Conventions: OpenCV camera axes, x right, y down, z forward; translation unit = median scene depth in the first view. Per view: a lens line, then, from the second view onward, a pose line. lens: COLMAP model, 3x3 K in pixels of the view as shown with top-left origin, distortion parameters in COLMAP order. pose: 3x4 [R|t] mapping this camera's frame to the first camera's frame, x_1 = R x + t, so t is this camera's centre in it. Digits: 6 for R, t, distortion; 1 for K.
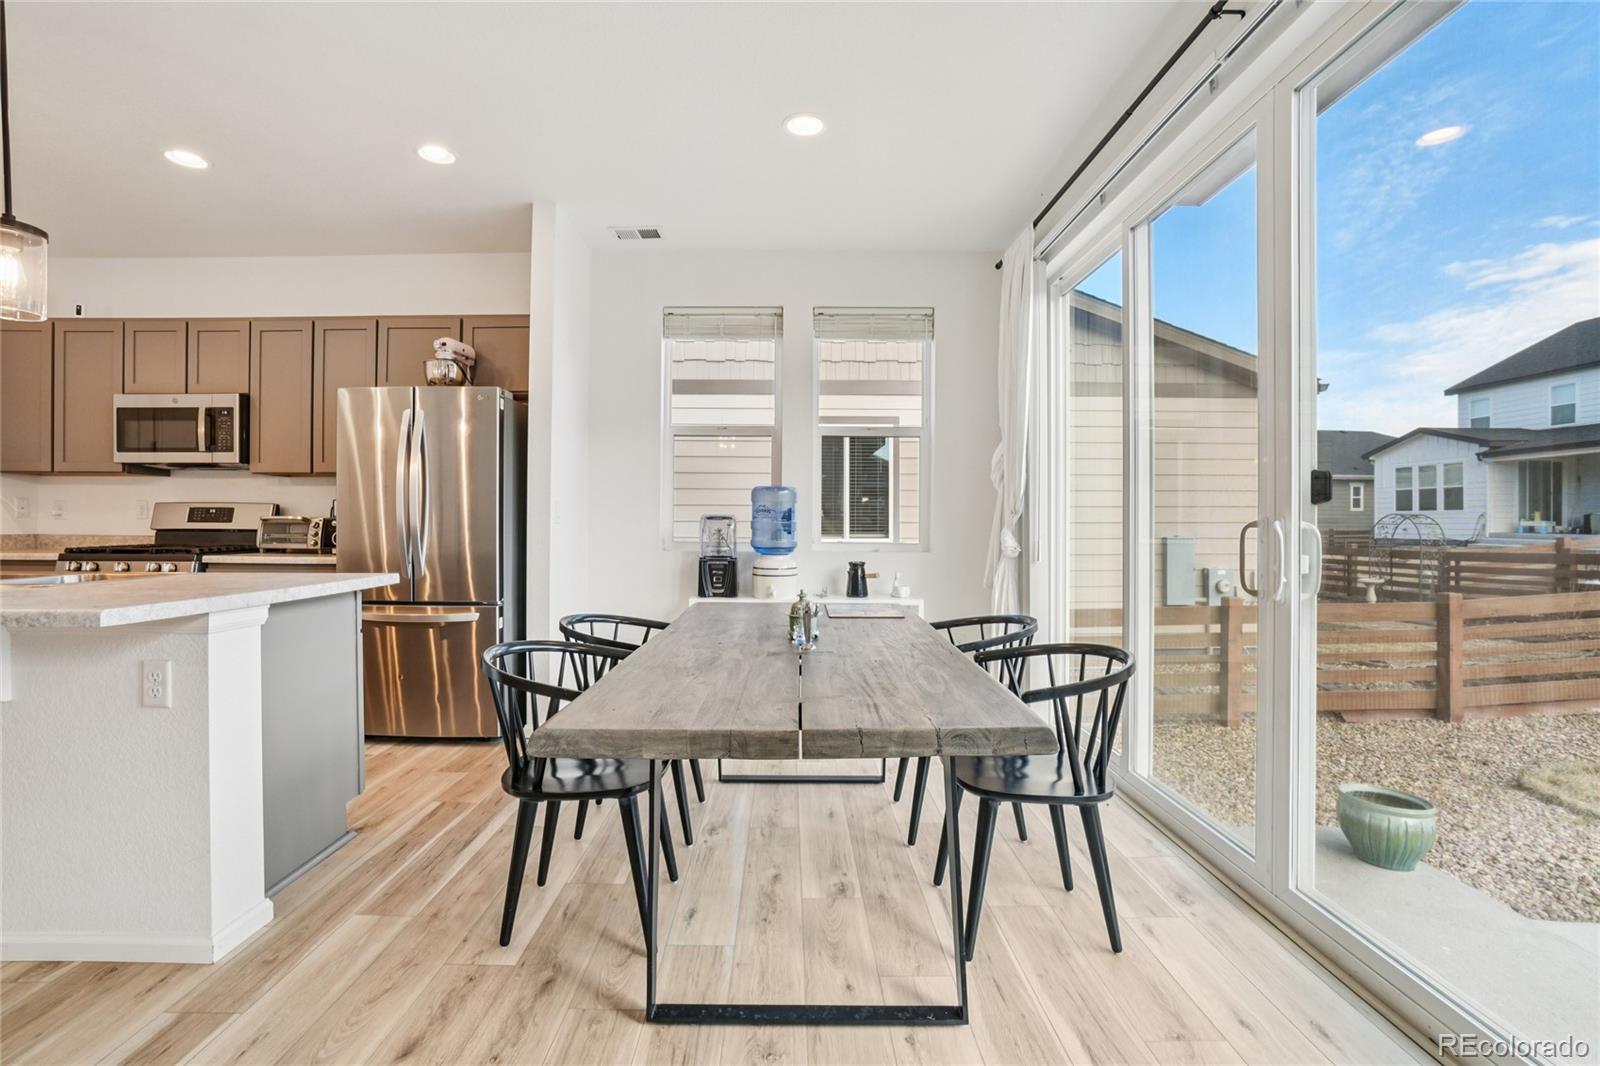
lens RADIAL K [[717.0, 0, 791.4], [0, 717.0, 523.7], [0, 0, 1]] dist [-0.029555, 0.008952]
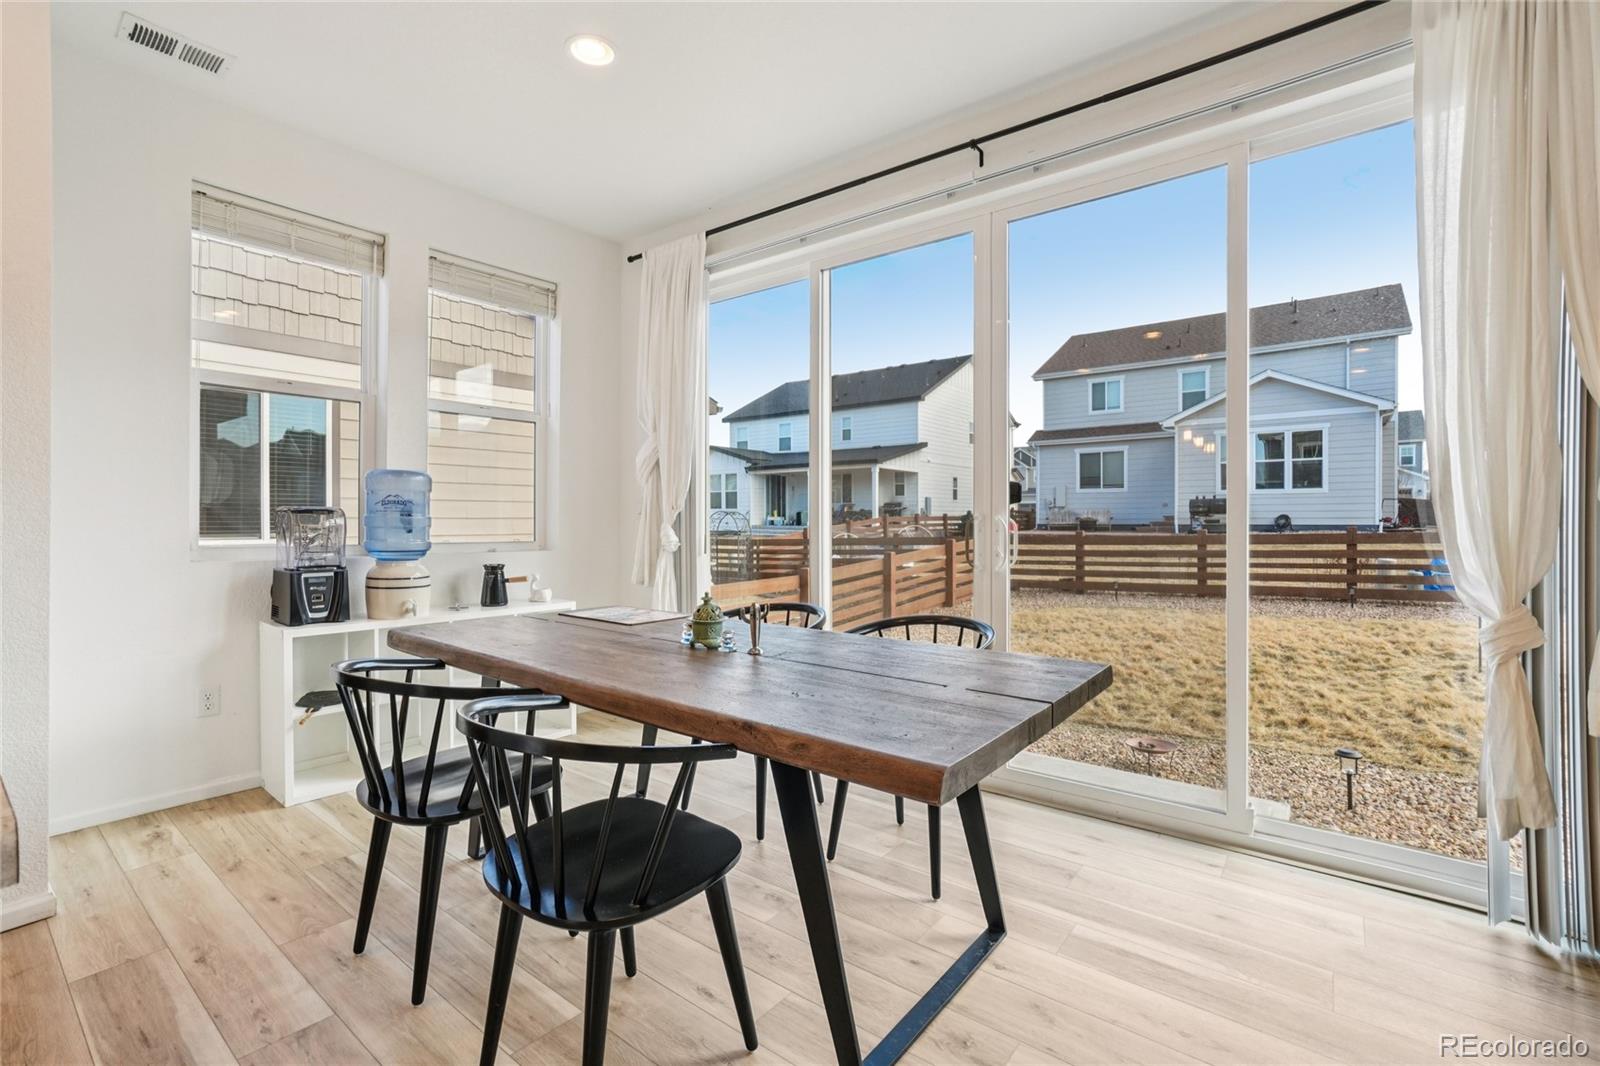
lens RADIAL K [[725.3, 0, 790.6], [0, 725.3, 517.0], [0, 0, 1]] dist [-0.033203, 0.021578]
pose [[0.637349, -0.000788, 0.770575, -0.095305], [0.003893, 0.999990, -0.002198, 0.000248], [-0.770565, 0.004401, 0.637346, 0.052340]]
